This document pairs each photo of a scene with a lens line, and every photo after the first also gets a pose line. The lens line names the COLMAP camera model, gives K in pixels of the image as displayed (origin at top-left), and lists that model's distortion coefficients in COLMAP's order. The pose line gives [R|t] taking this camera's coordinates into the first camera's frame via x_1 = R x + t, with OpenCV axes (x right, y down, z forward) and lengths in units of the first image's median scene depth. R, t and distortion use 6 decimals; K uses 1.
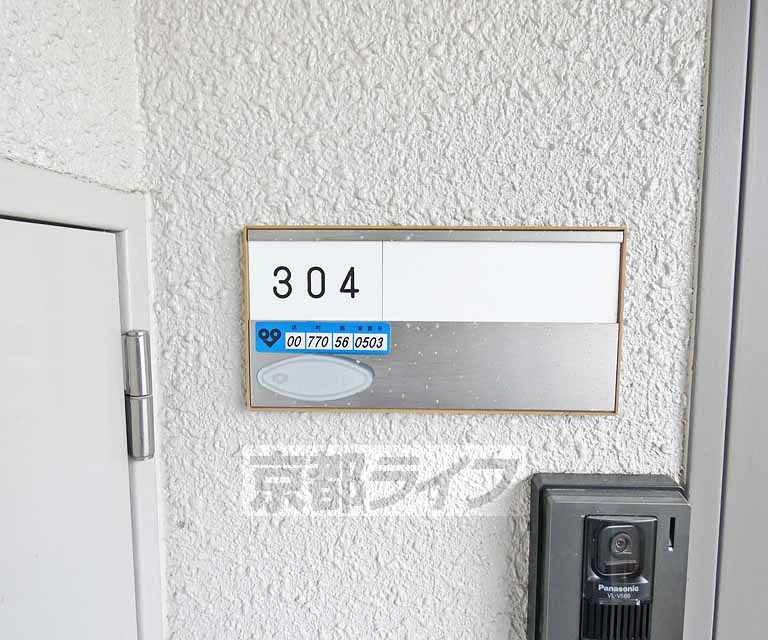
lens RADIAL K [[510.8, 0, 384.0], [0, 510.8, 320.0], [0, 0, 1]] dist [-0.004897, -0.006090]
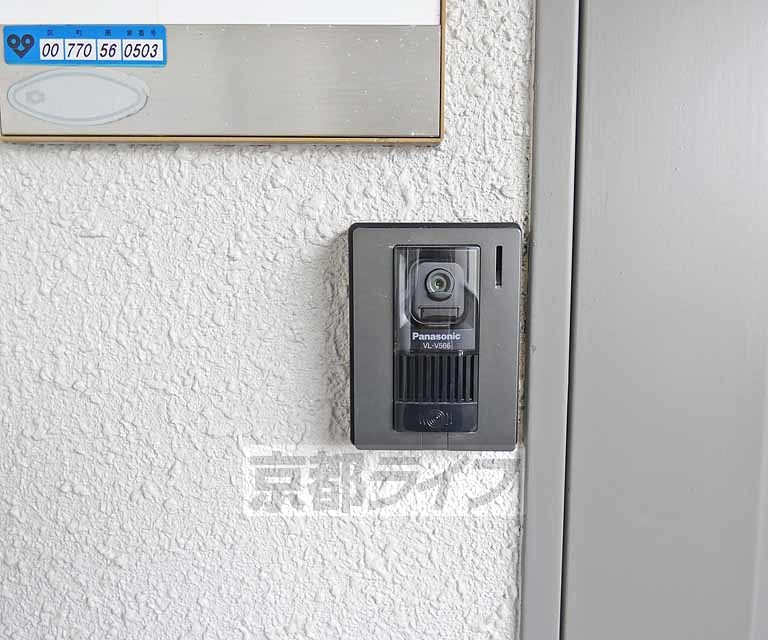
lens RADIAL K [[510.8, 0, 384.0], [0, 510.8, 320.0], [0, 0, 1]] dist [-0.004897, -0.006090]
pose [[0.999779, -0.003645, 0.020697, 0.332494], [0.003649, 0.999993, -0.000167, 0.463930], [-0.020696, 0.000242, 0.999786, 0.165264]]
